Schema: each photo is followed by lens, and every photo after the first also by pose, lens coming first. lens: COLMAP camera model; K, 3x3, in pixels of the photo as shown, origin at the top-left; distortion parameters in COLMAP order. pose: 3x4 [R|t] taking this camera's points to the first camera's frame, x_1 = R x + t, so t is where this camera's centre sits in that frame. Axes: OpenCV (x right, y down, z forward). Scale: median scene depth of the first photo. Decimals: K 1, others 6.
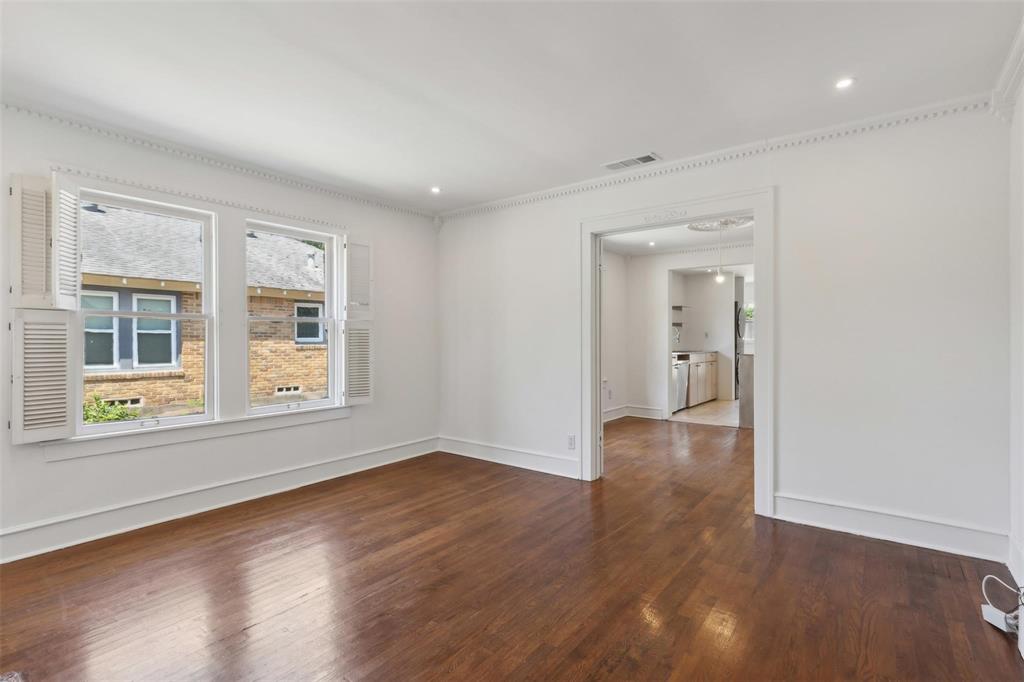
lens RADIAL K [[456.4, 0, 520.4], [0, 456.4, 342.2], [0, 0, 1]] dist [0.004735, 0.000173]
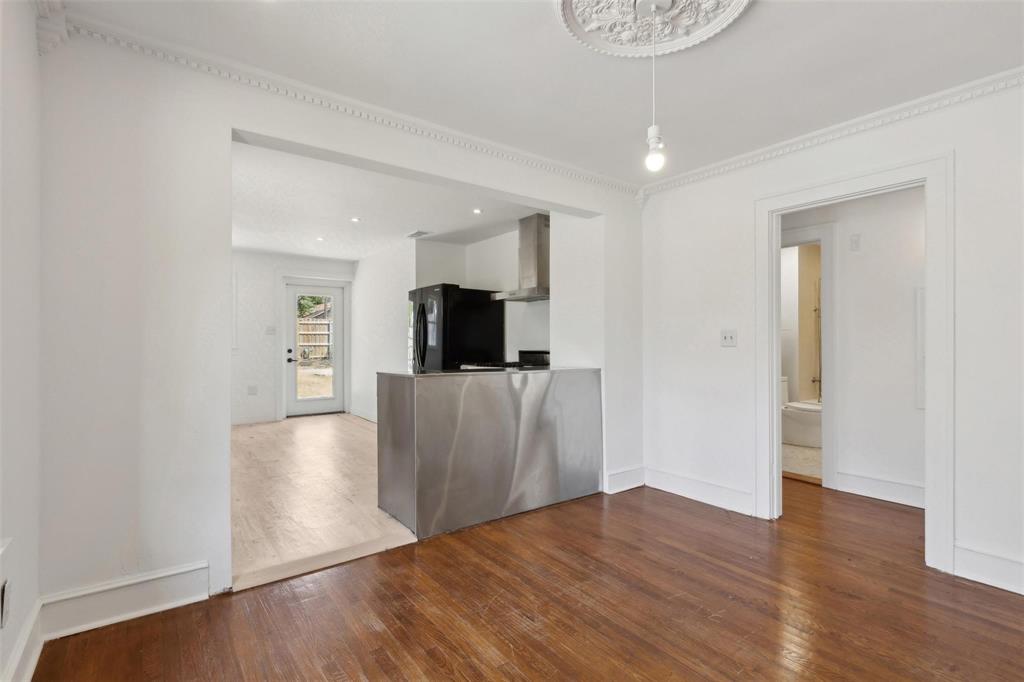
lens RADIAL K [[481.5, 0, 488.7], [0, 481.5, 341.6], [0, 0, 1]] dist [0.001652, 0.000543]
pose [[0.301783, 0.005658, 0.953360, 0.039390], [-0.001155, 0.999984, -0.005569, -0.005239], [-0.953376, 0.000580, 0.301784, 0.581592]]
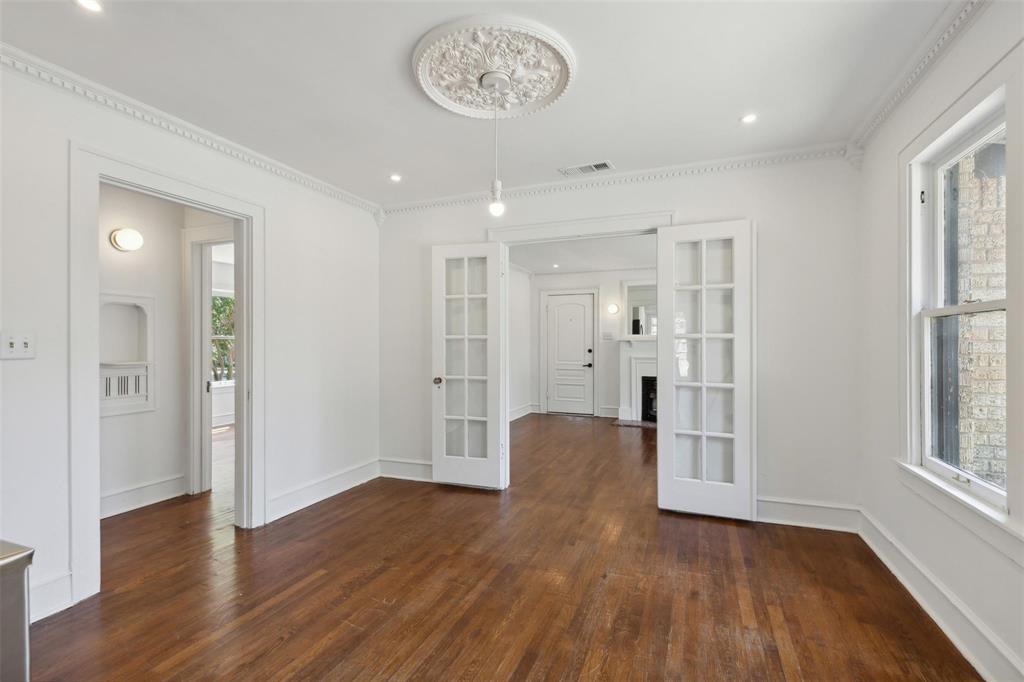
lens RADIAL K [[456.4, 0, 520.4], [0, 456.4, 342.2], [0, 0, 1]] dist [0.004735, 0.000173]
pose [[-0.959405, 0.006113, -0.281967, 0.312705], [0.006879, 0.999975, -0.001725, -0.010342], [0.281949, -0.003595, -0.959423, 0.815375]]
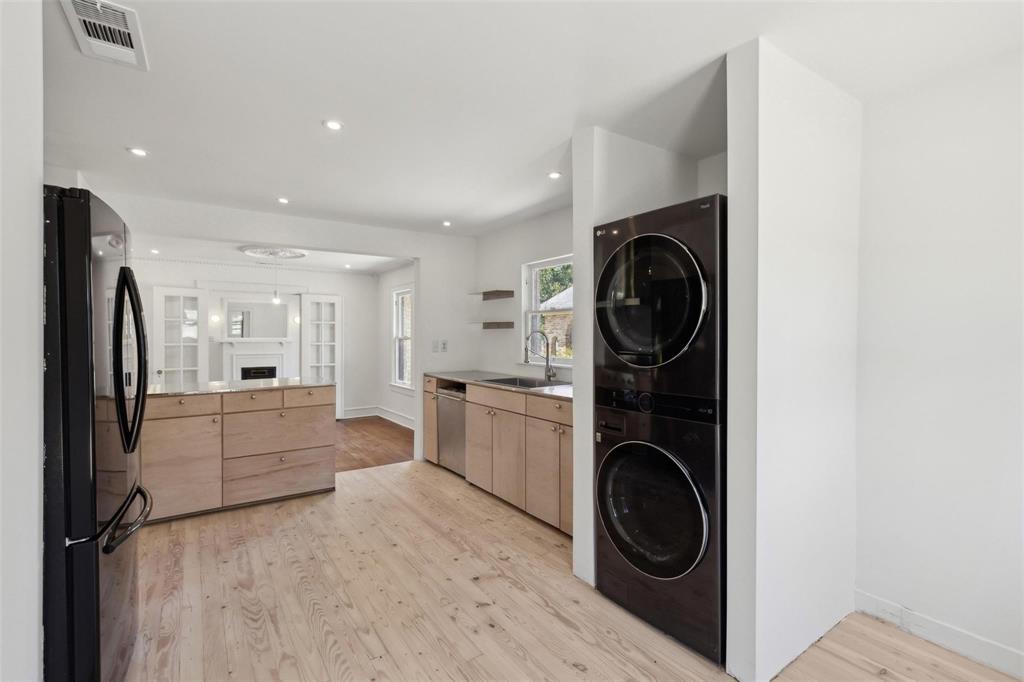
lens RADIAL K [[456.4, 0, 520.4], [0, 456.4, 342.2], [0, 0, 1]] dist [0.004735, 0.000173]
pose [[-0.279826, 0.015559, -0.959925, 0.803404], [0.002458, 0.999877, 0.015490, -0.030827], [0.960048, 0.001975, -0.279830, 1.110070]]
